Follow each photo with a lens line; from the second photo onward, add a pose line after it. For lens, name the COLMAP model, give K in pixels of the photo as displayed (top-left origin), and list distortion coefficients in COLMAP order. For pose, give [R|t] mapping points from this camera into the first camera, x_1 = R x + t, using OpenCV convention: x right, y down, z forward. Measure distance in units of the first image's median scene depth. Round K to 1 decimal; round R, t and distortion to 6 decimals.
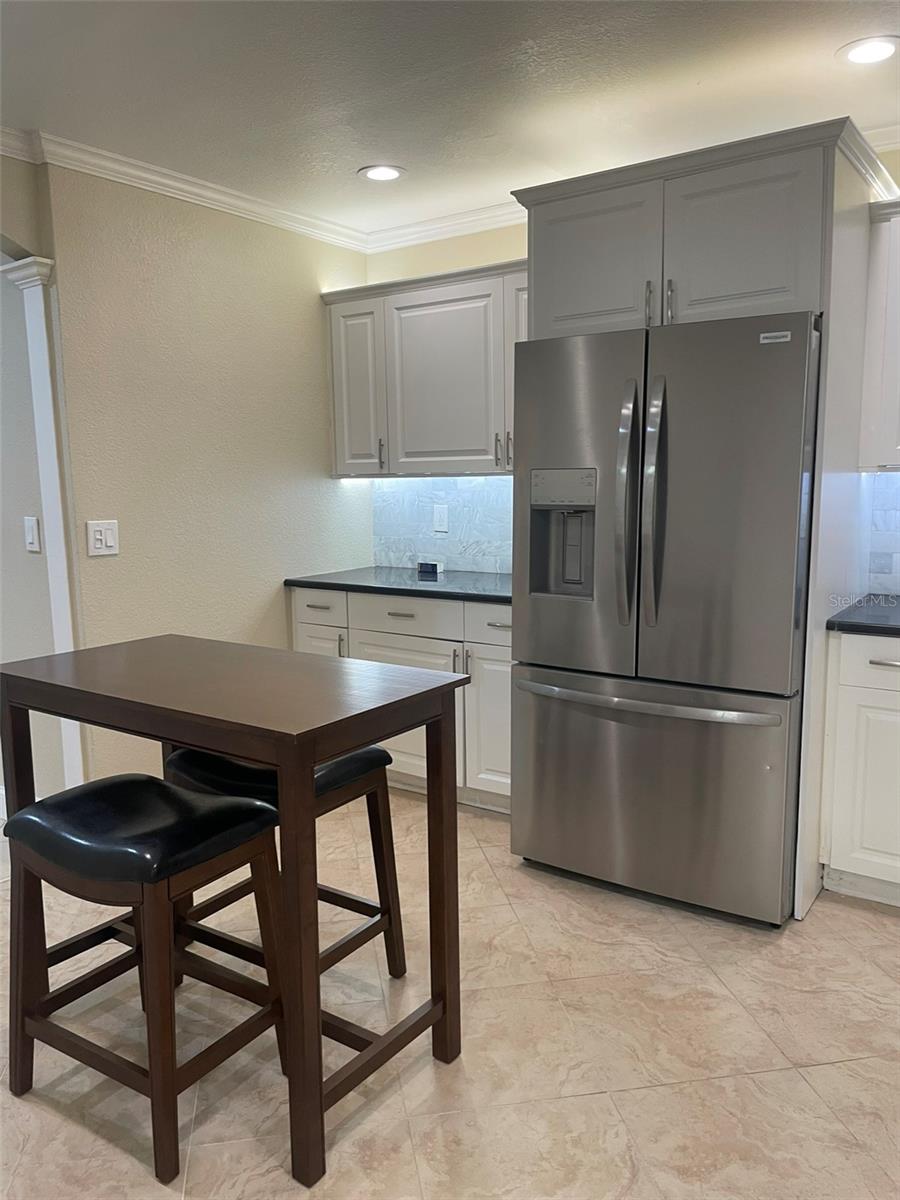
lens RADIAL K [[913.5, 0, 442.1], [0, 913.5, 624.4], [0, 0, 1]] dist [0.102213, -0.132007]
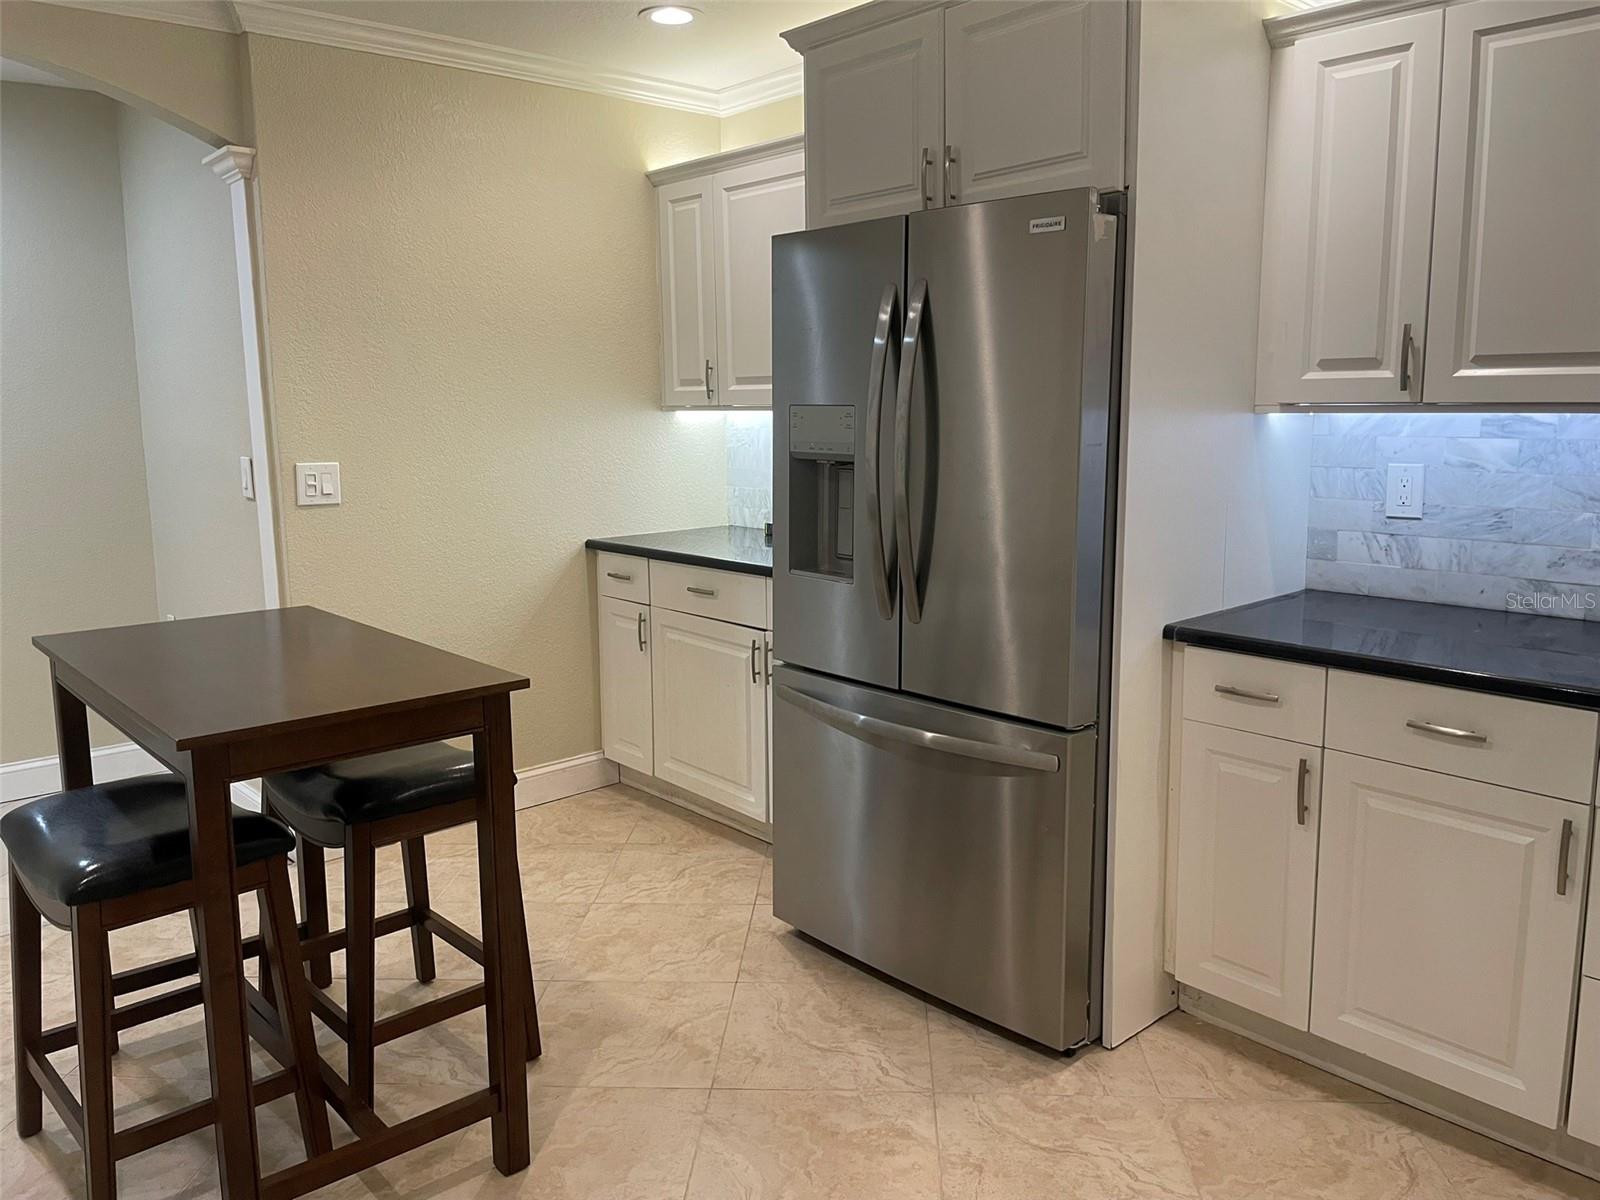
lens RADIAL K [[1218.1, 0, 800.0], [0, 1218.1, 600.0], [0, 0, 1]] dist [0.102213, -0.132007]
pose [[0.974051, 0.041279, -0.222531, 0.325323], [-0.040564, 0.999147, 0.007784, -0.017940], [0.222663, 0.001444, 0.974895, 0.031888]]
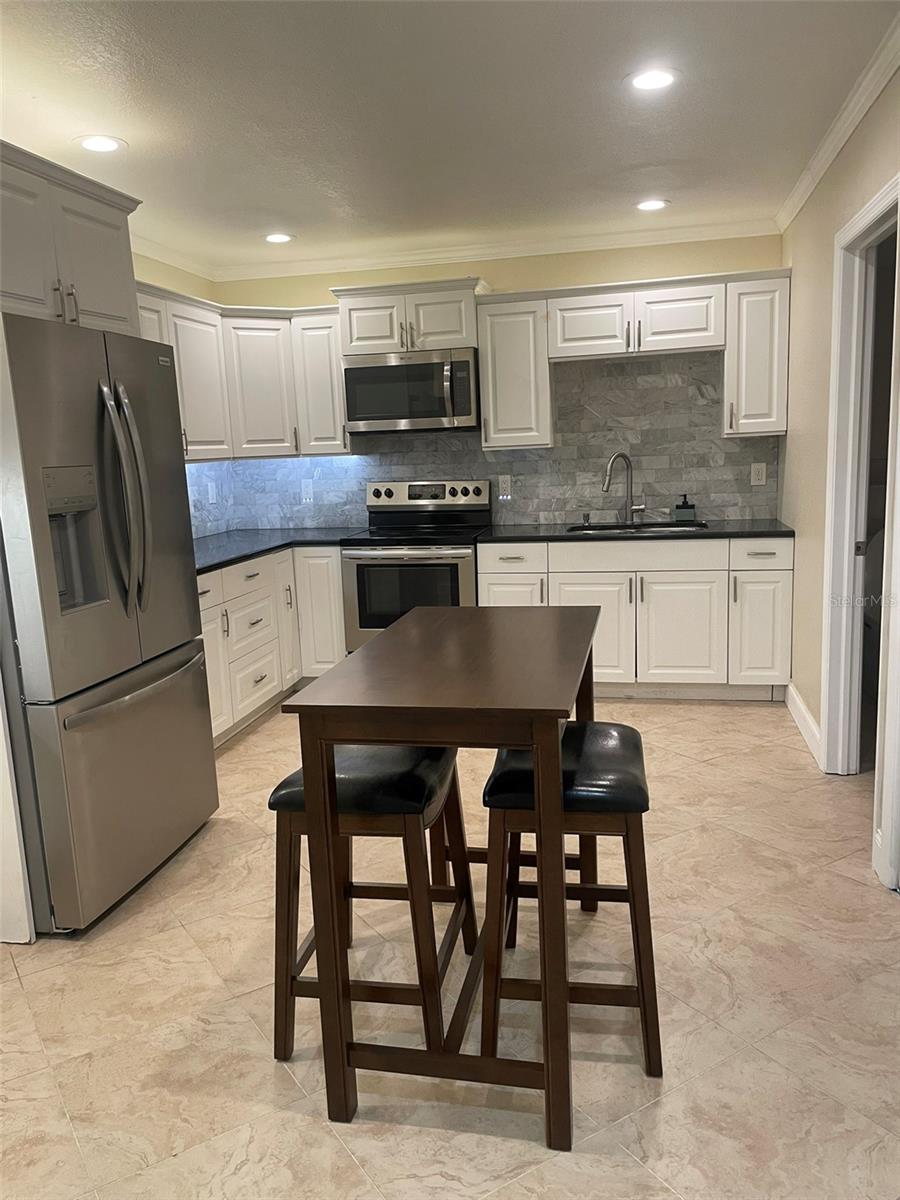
lens RADIAL K [[913.5, 0, 442.1], [0, 913.5, 624.4], [0, 0, 1]] dist [0.102213, -0.132007]
pose [[-0.385977, -0.145602, 0.910946, -0.818937], [0.209139, 0.947944, 0.240131, -0.154700], [-0.898489, 0.283199, -0.335433, 0.962388]]
